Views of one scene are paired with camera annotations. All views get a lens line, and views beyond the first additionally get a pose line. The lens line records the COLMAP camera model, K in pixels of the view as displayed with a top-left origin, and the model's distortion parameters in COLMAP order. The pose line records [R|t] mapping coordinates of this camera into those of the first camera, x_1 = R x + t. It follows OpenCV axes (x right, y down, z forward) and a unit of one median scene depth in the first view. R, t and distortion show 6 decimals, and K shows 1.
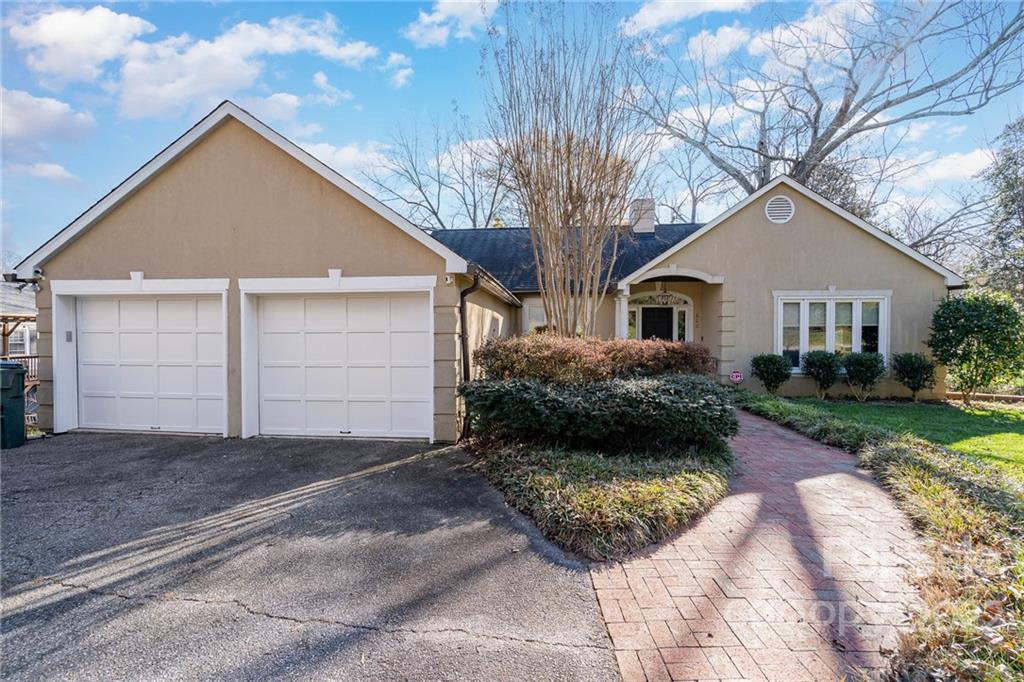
lens RADIAL K [[462.1, 0, 503.2], [0, 462.1, 338.0], [0, 0, 1]] dist [-0.001665, 0.000155]
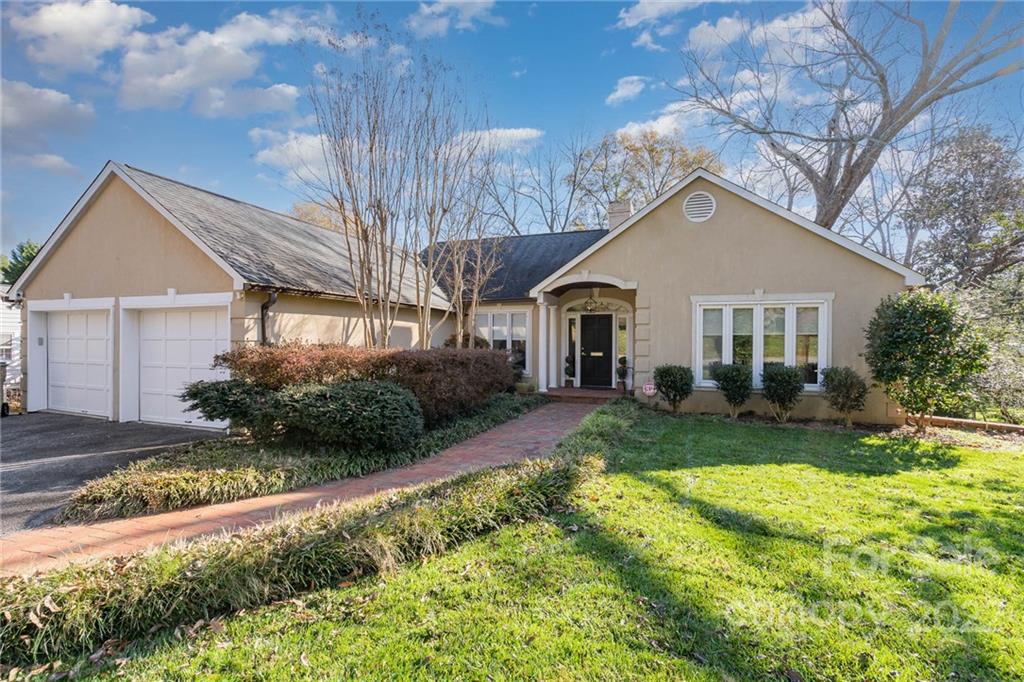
lens RADIAL K [[462.1, 0, 503.2], [0, 462.1, 338.0], [0, 0, 1]] dist [-0.001665, 0.000155]
pose [[0.966505, 0.005074, -0.256598, 0.468623], [-0.008165, 0.999906, -0.010983, -0.006104], [0.256518, 0.012710, 0.966456, 0.021823]]
